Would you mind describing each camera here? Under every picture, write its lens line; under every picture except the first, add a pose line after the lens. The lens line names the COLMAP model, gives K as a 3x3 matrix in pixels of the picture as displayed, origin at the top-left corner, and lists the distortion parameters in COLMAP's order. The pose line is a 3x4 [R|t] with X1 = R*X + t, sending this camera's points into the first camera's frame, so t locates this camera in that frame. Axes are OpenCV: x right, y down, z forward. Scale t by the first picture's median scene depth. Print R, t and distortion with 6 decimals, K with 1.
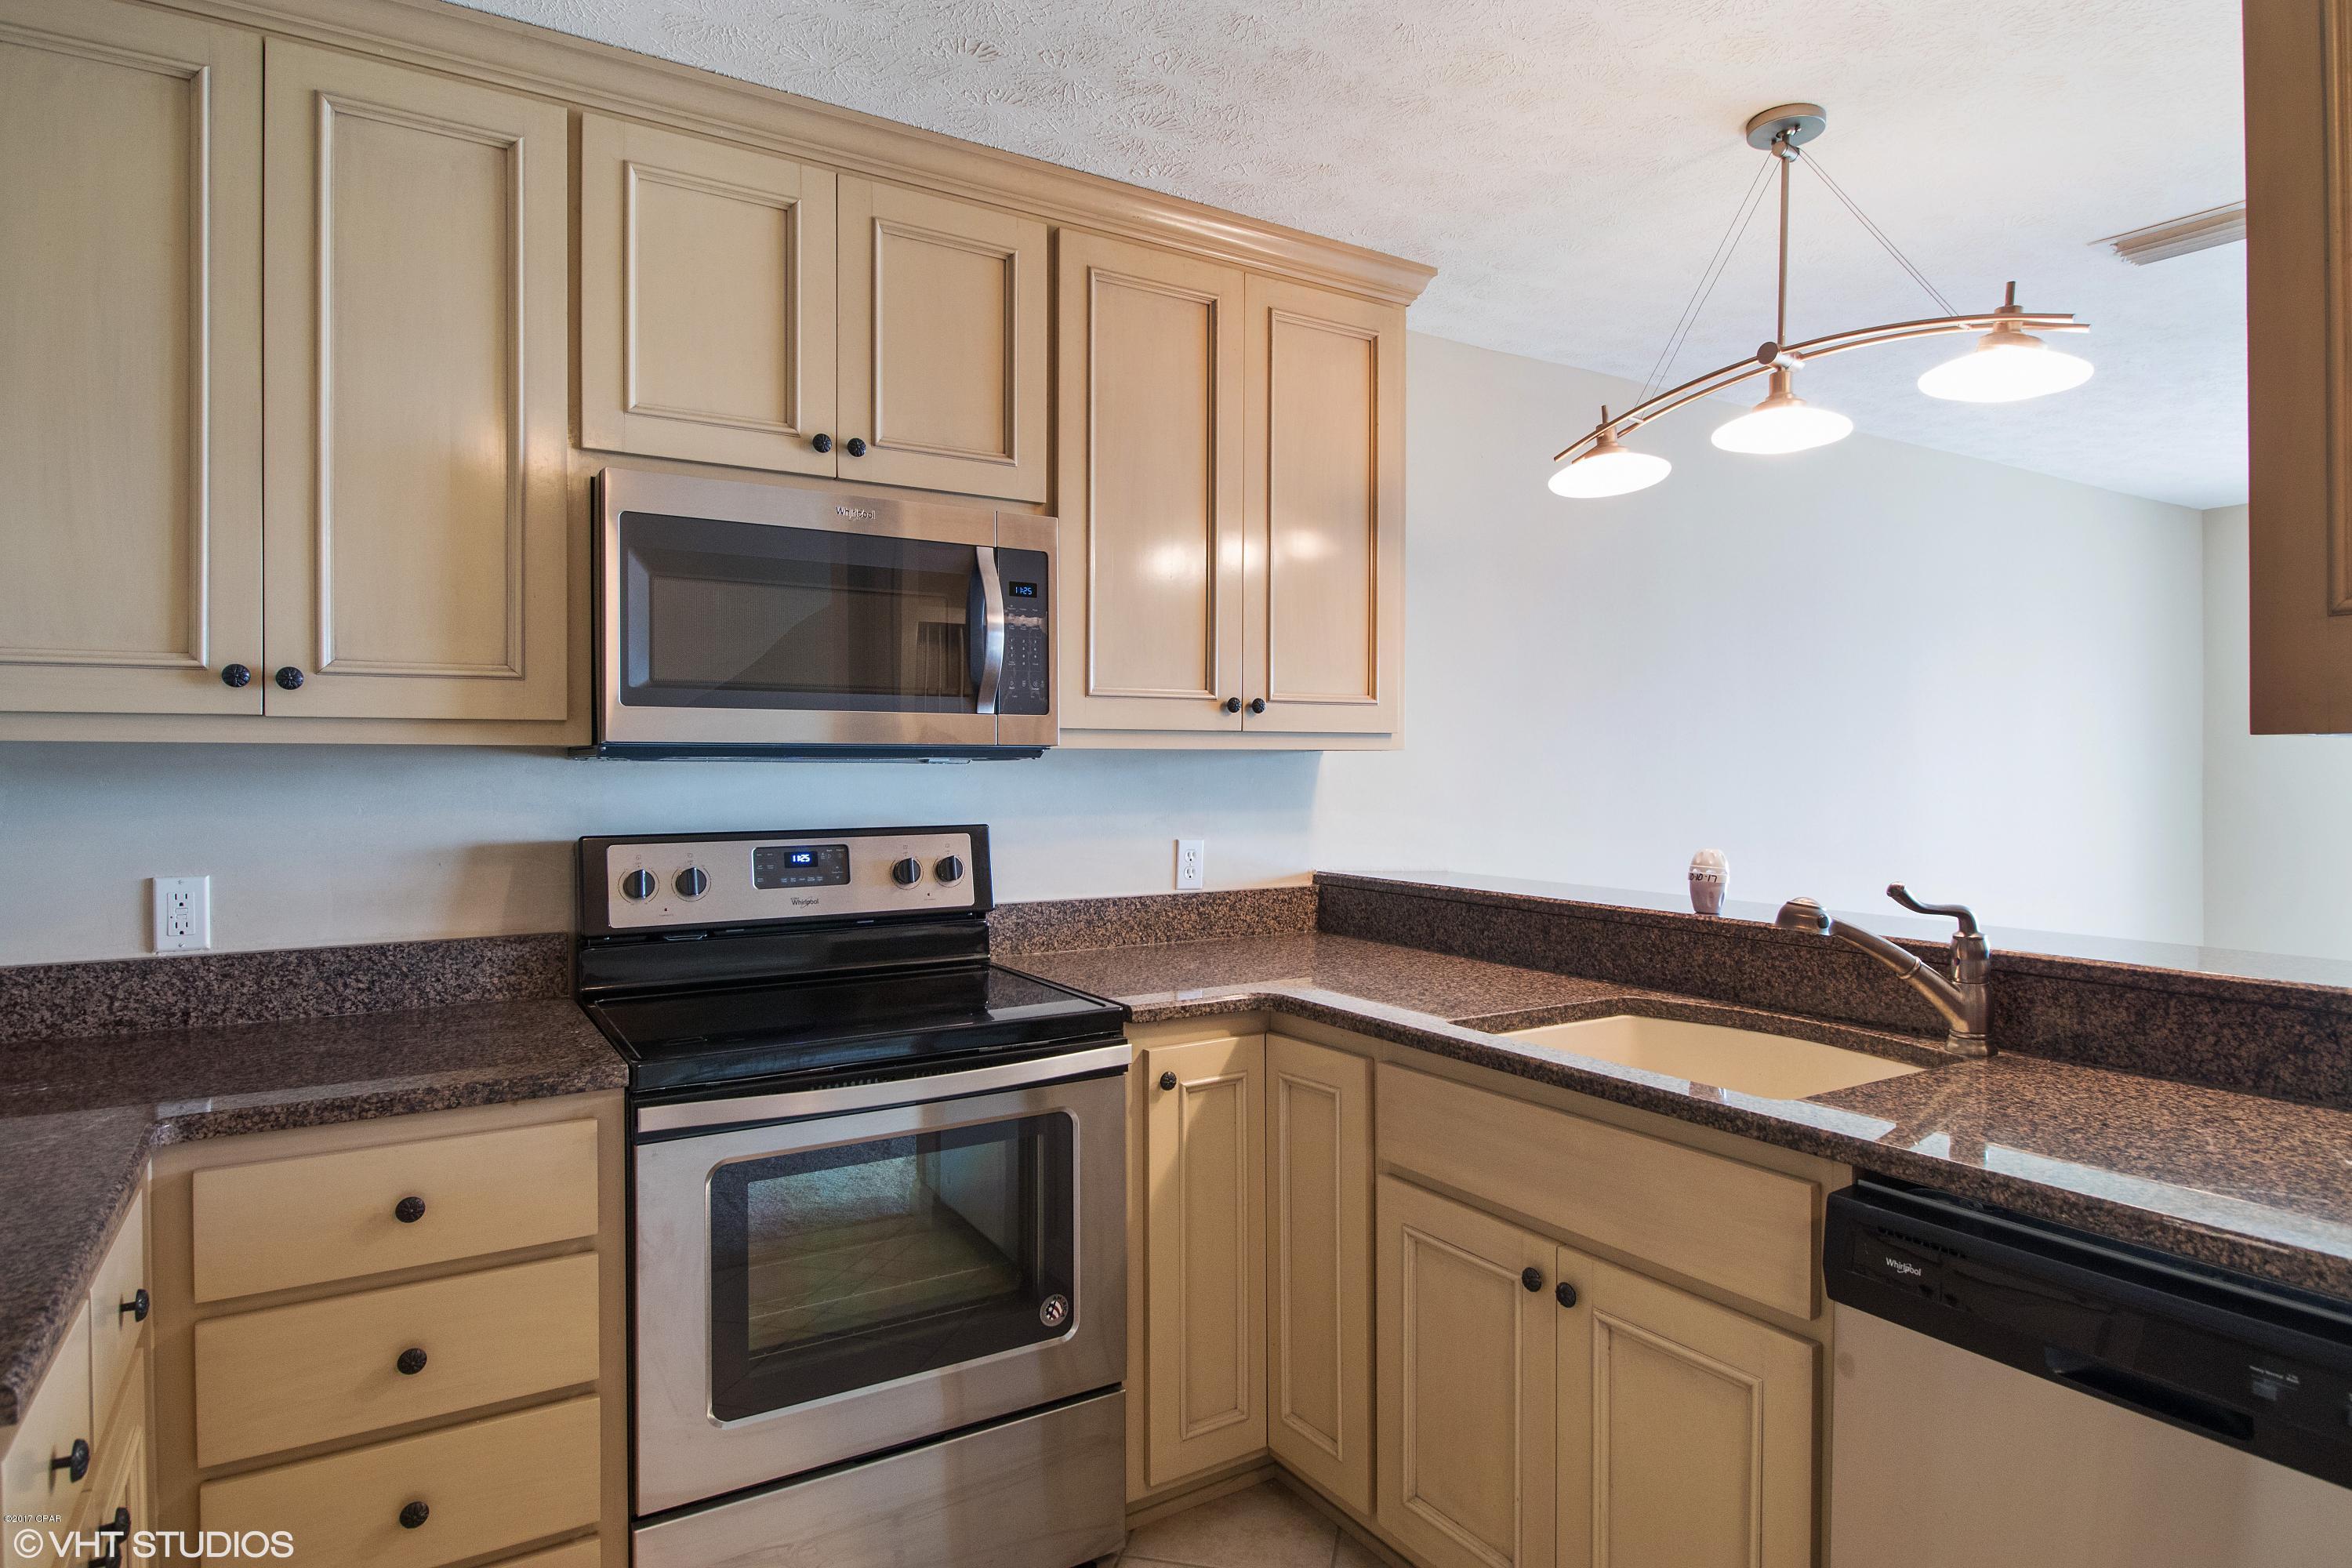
lens RADIAL K [[1343.5, 0, 1182.3], [0, 1343.5, 765.7], [0, 0, 1]] dist [0.005059, -0.000929]
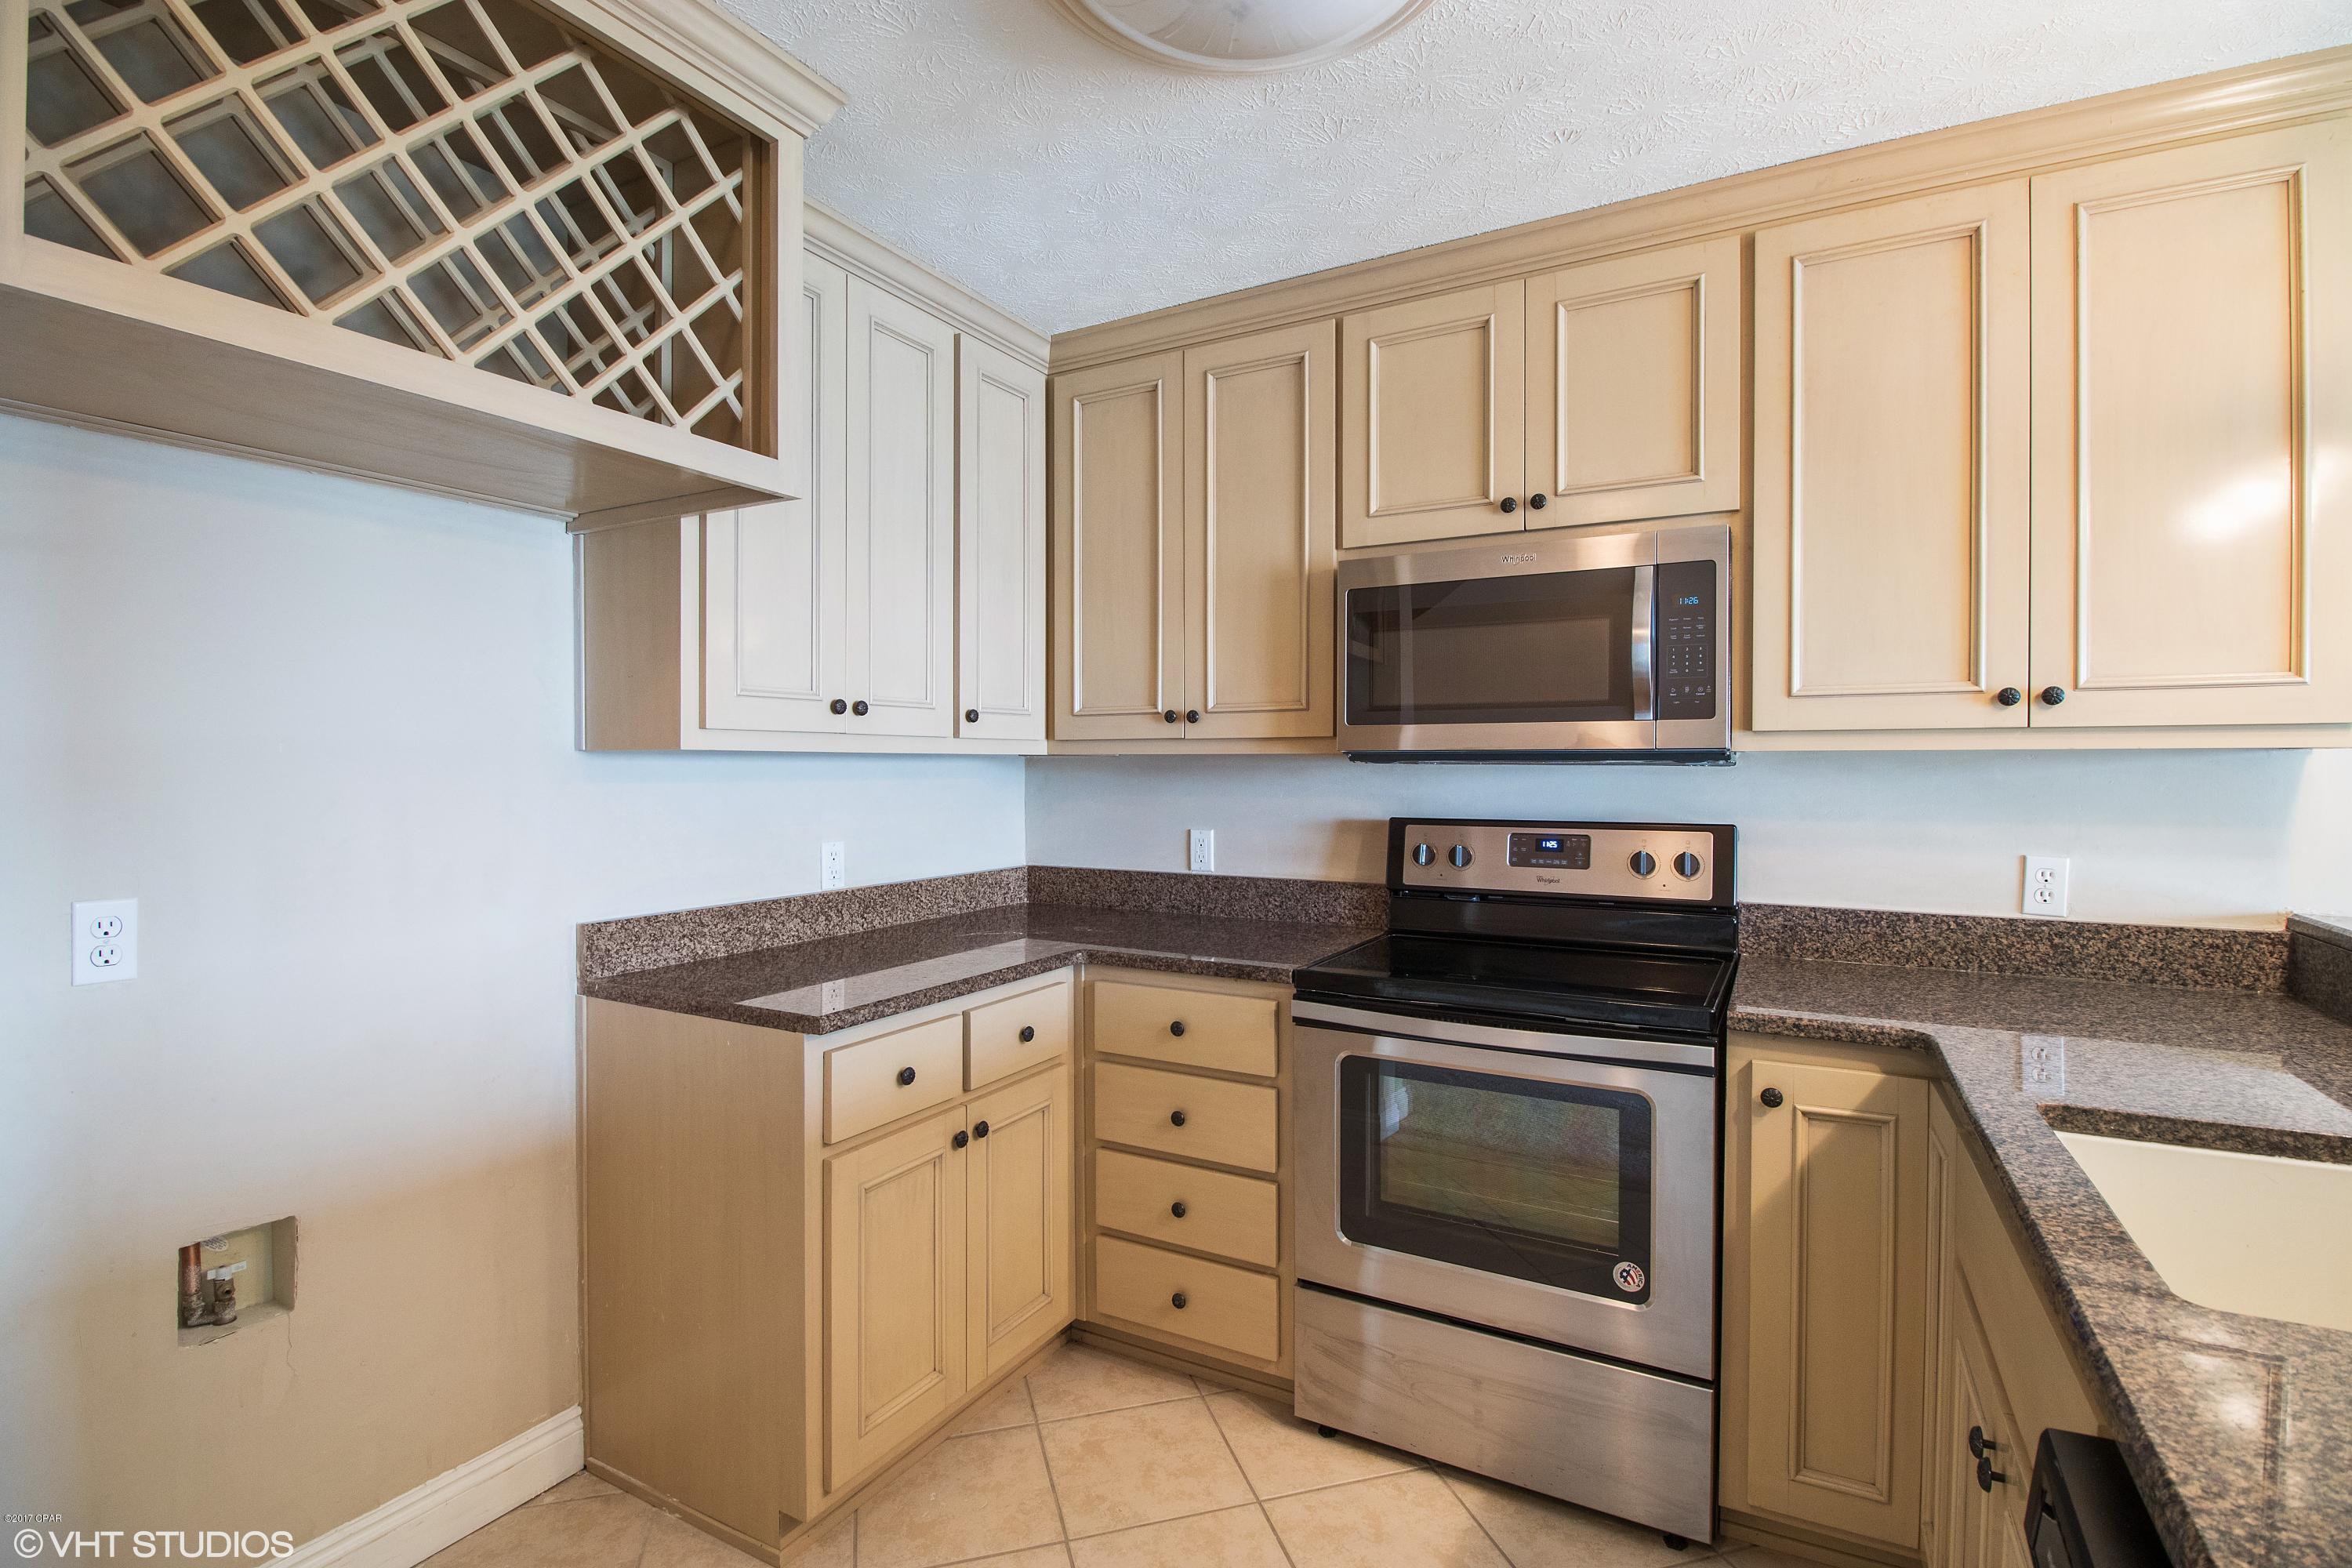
lens RADIAL K [[1102.2, 0, 1164.4], [0, 1102.2, 776.8], [0, 0, 1]] dist [0.001268, -0.009355]
pose [[0.469496, 0.007991, -0.882898, 0.443406], [-0.003282, 0.999968, 0.007305, 0.001743], [0.882928, -0.000532, 0.469508, 0.232924]]
